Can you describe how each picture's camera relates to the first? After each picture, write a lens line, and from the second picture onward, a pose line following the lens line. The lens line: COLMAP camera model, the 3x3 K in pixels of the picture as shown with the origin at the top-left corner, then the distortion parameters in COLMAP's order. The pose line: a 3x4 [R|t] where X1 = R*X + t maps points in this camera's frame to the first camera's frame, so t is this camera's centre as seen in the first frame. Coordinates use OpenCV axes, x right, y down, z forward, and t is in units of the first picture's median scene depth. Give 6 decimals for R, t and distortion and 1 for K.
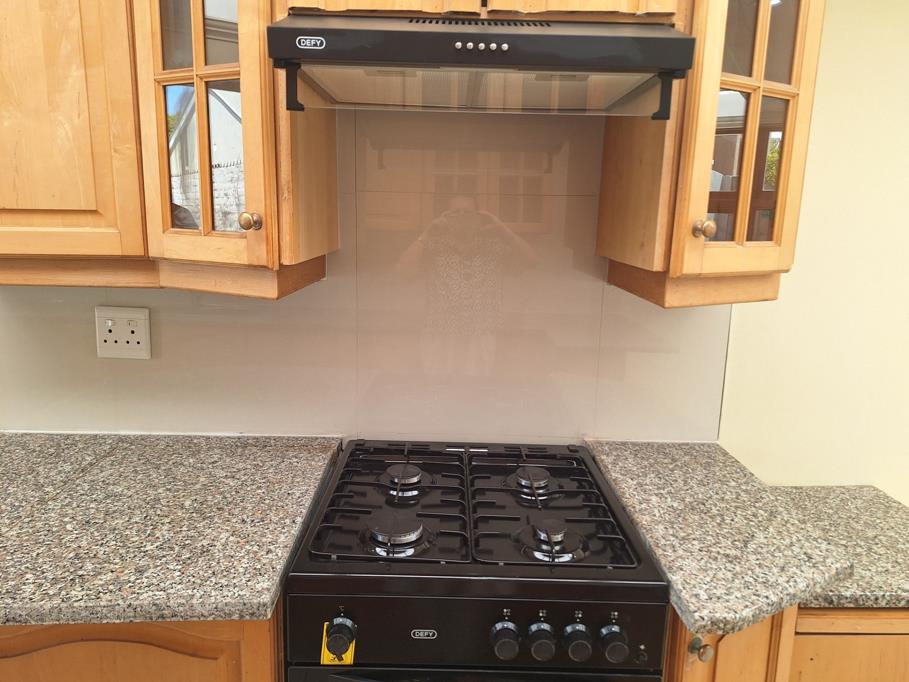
lens RADIAL K [[614.6, 0, 454.5], [0, 614.6, 341.0], [0, 0, 1]] dist [0.074257, -0.073452]
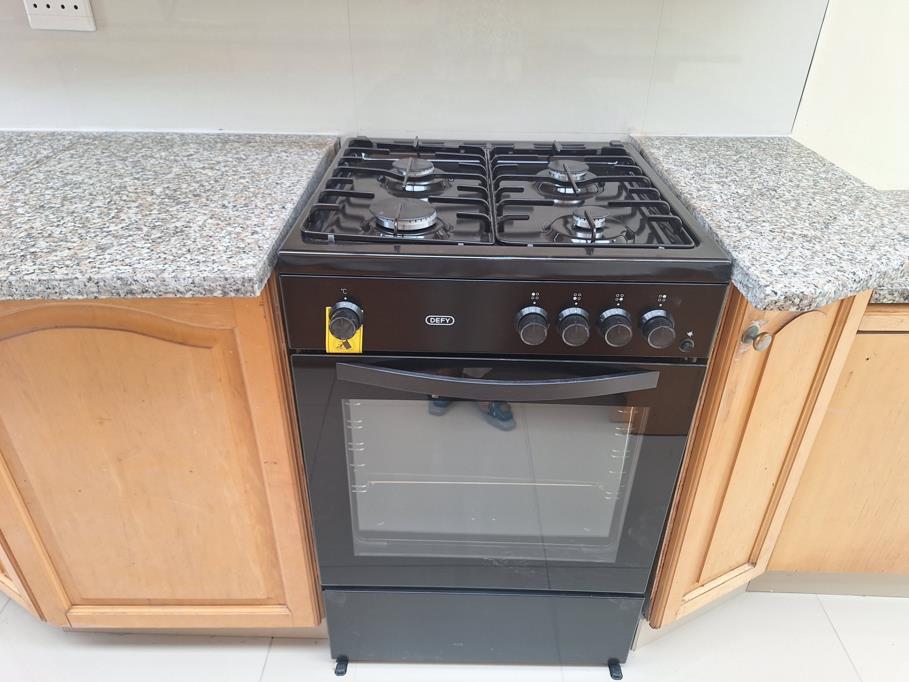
lens RADIAL K [[614.6, 0, 454.5], [0, 614.6, 341.0], [0, 0, 1]] dist [0.074257, -0.073452]
pose [[0.999595, -0.001935, -0.028408, -0.003027], [0.011878, 0.935077, 0.354245, 0.144093], [0.025878, -0.354439, 0.934721, 0.135749]]
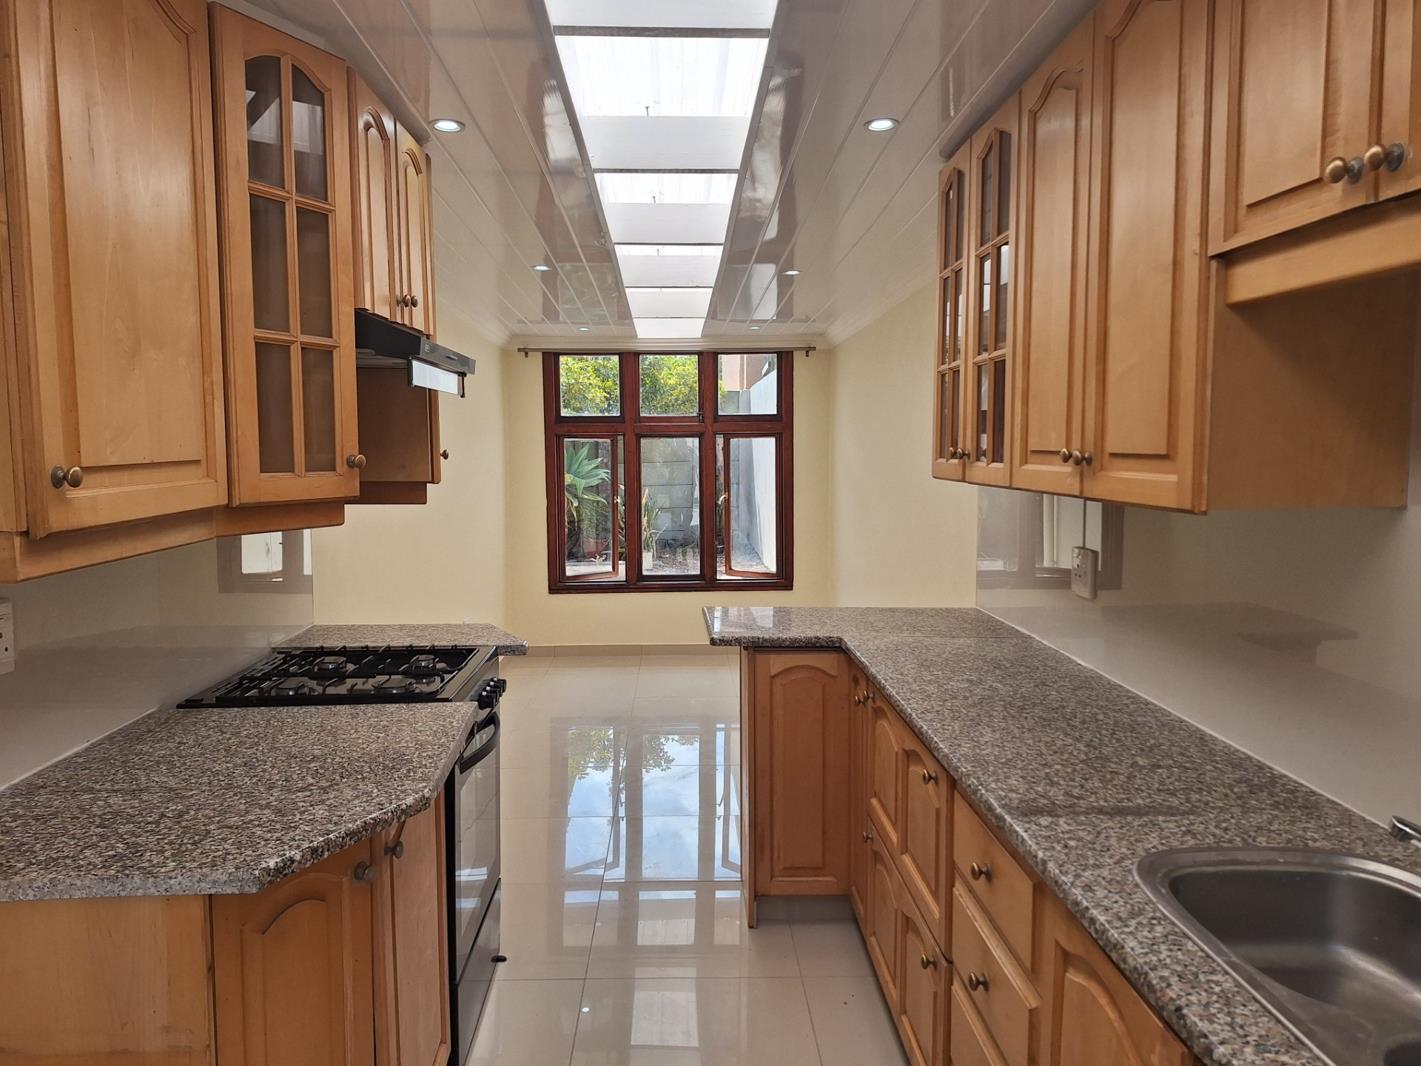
lens RADIAL K [[960.8, 0, 710.5], [0, 960.8, 533.0], [0, 0, 1]] dist [0.074257, -0.073452]
pose [[-0.037158, -0.113531, 0.992839, -1.841478], [0.191877, 0.974228, 0.118584, -0.113628], [-0.980715, 0.194909, -0.014417, 0.270944]]
